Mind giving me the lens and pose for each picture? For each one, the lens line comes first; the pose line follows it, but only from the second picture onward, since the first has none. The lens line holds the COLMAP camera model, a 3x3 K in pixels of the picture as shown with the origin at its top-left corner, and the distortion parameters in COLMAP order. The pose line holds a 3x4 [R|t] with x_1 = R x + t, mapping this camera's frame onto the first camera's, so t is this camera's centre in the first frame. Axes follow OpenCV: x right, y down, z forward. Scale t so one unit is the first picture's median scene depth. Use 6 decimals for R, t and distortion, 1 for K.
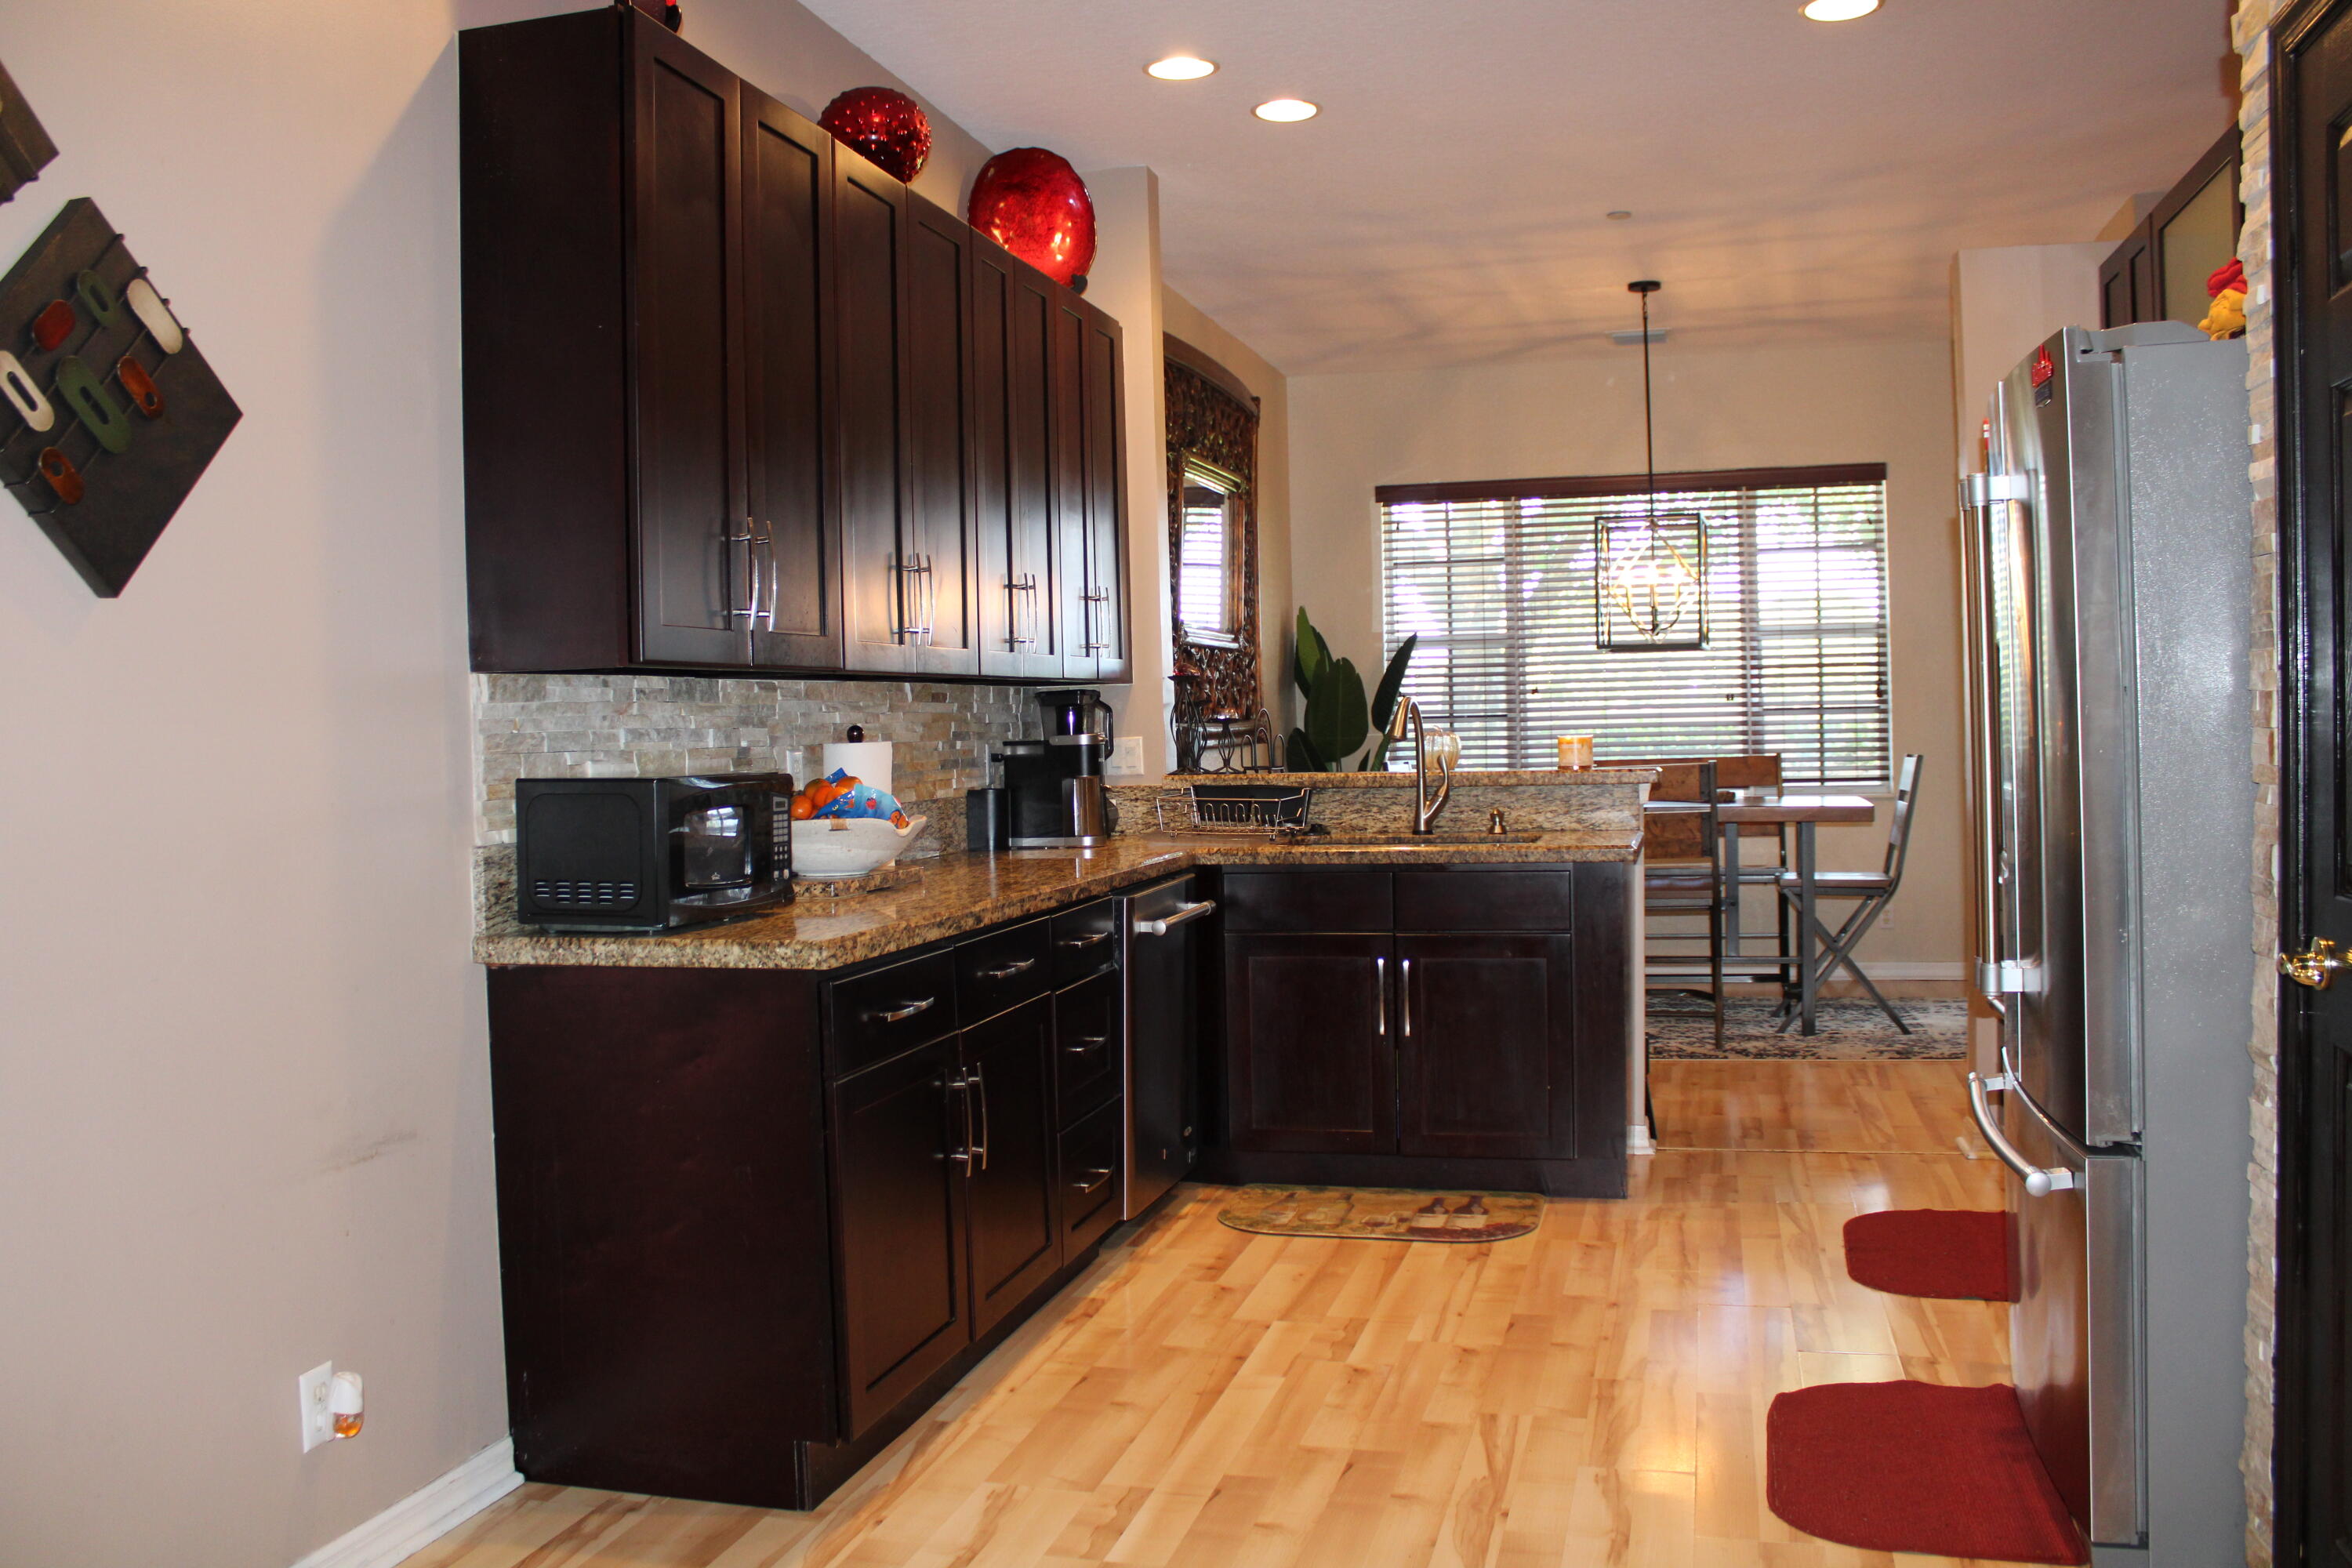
lens RADIAL K [[1950.3, 0, 1176.0], [0, 1950.3, 784.0], [0, 0, 1]] dist [-0.139180, 0.103642]
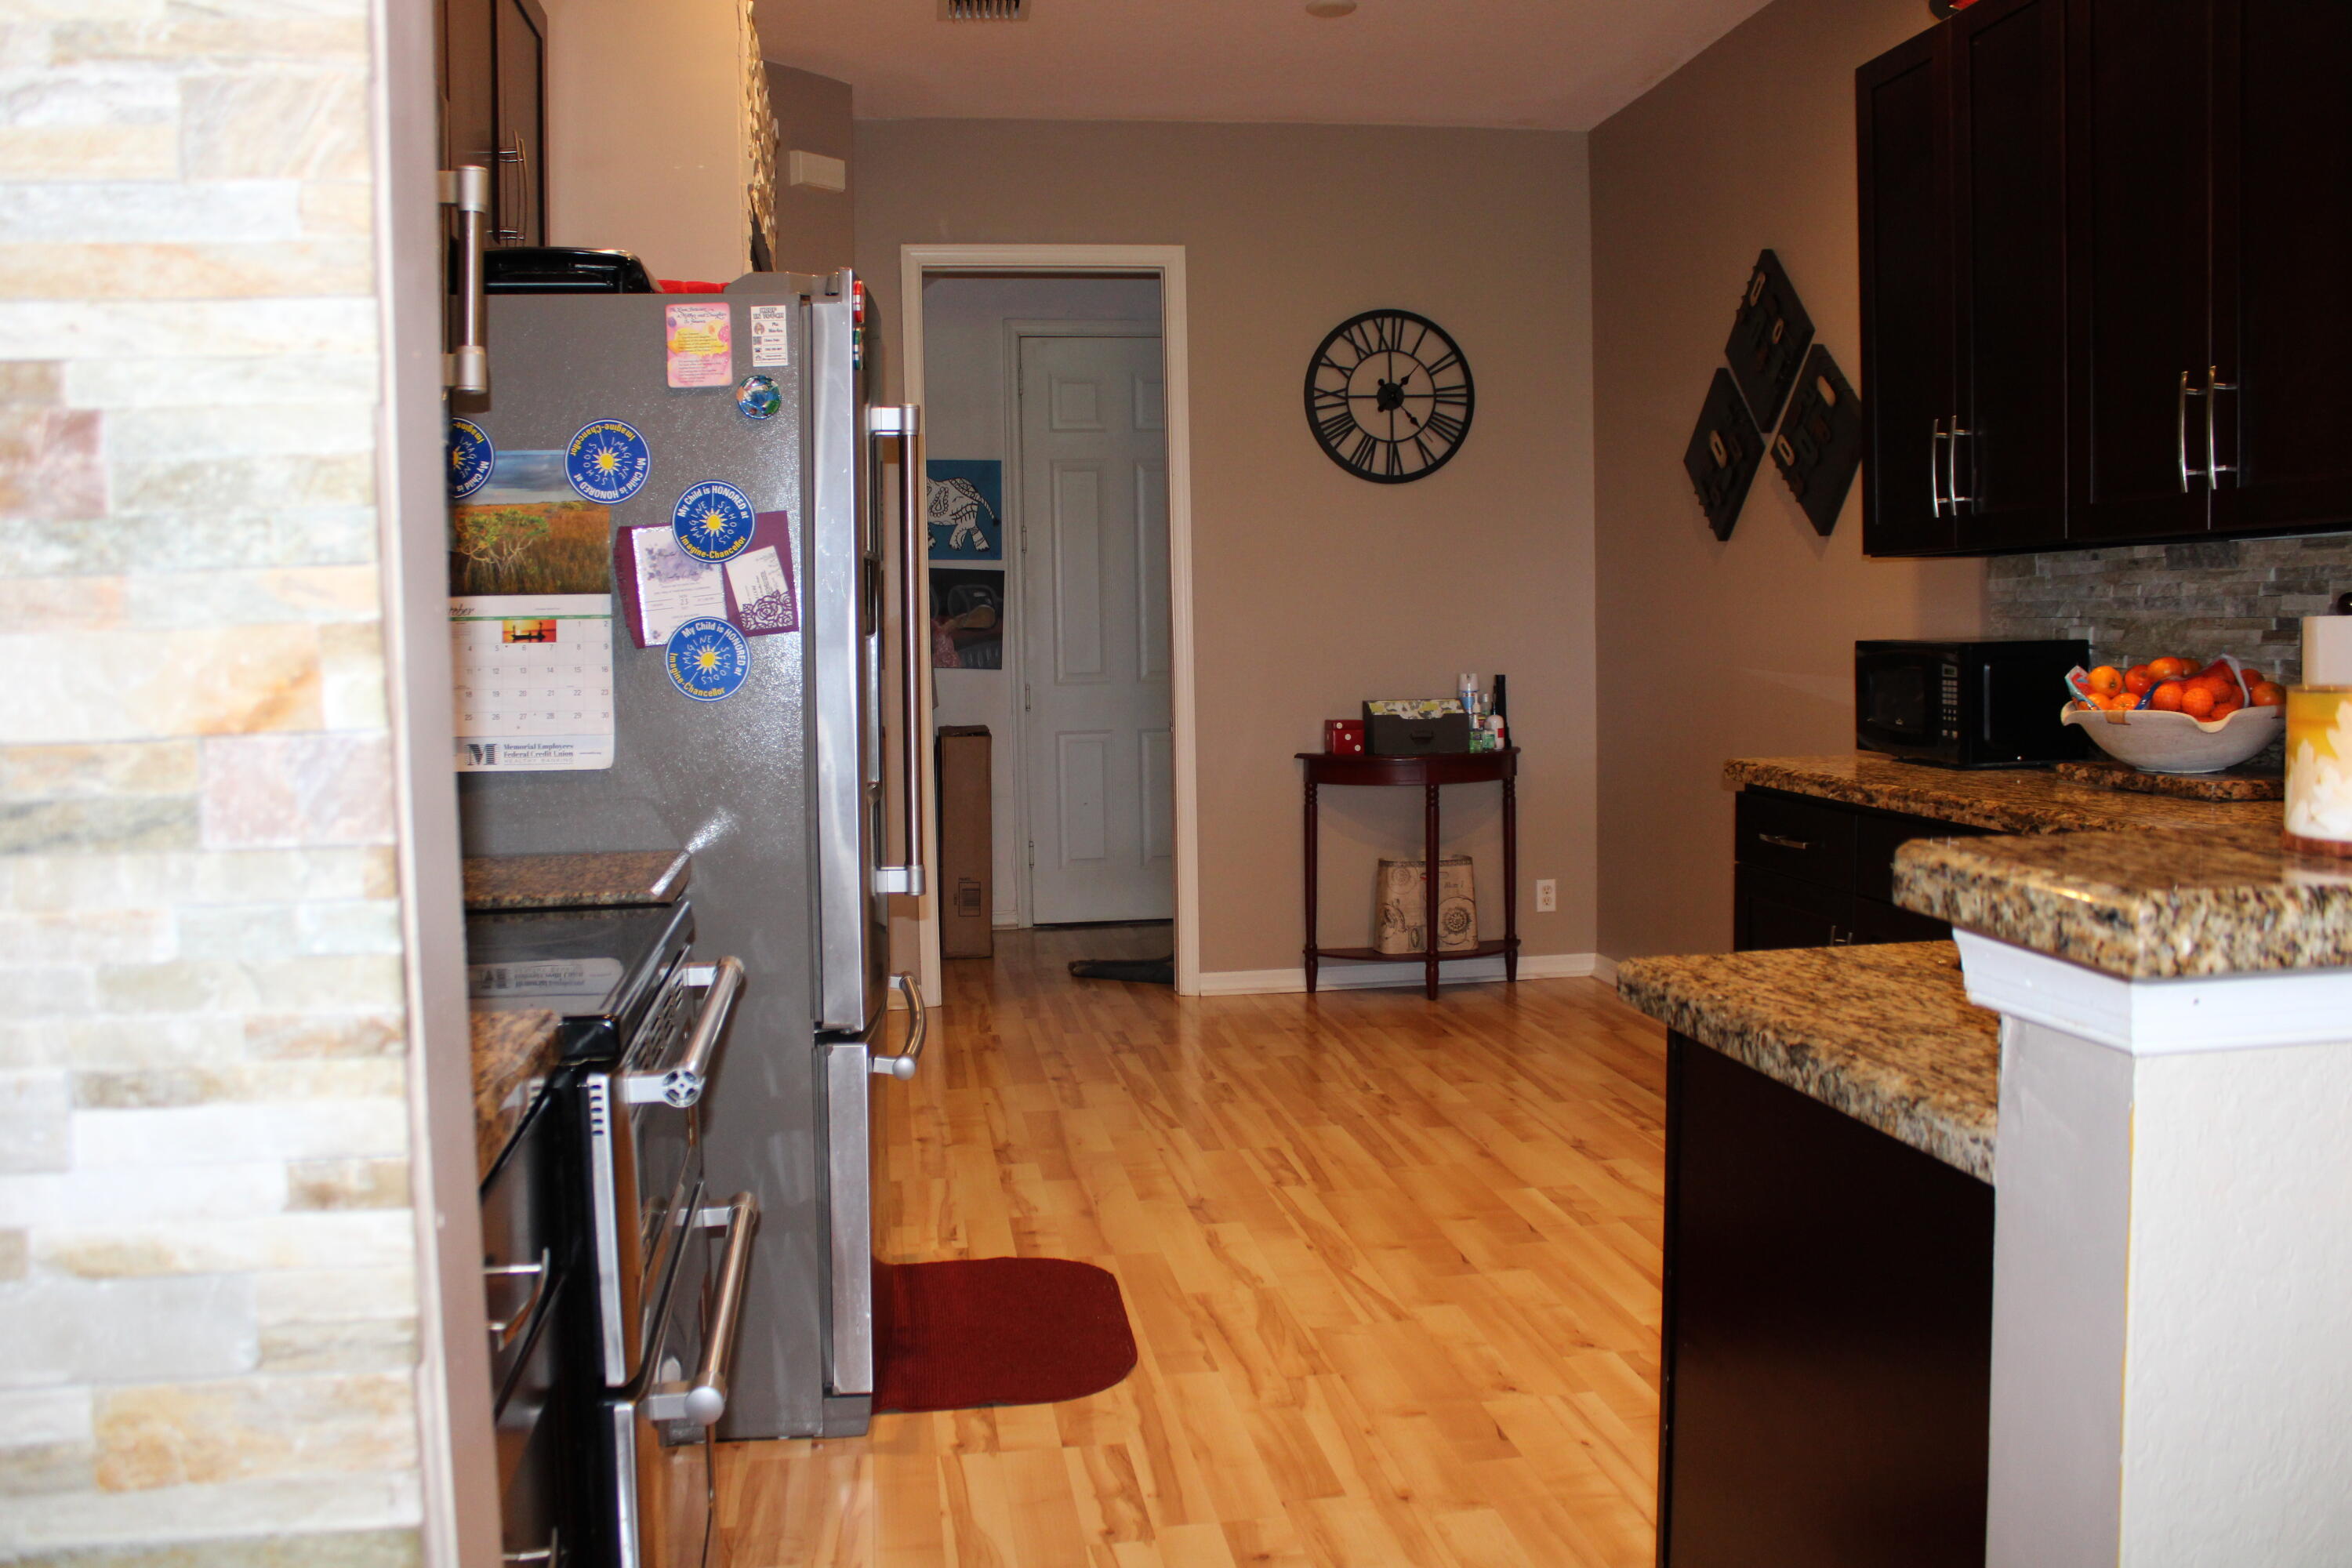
lens RADIAL K [[1950.3, 0, 1176.0], [0, 1950.3, 784.0], [0, 0, 1]] dist [-0.139180, 0.103642]
pose [[-0.912538, 0.074624, -0.402126, 0.666447], [0.029156, 0.992582, 0.118033, -0.069590], [0.407951, 0.095985, -0.907944, 1.872815]]
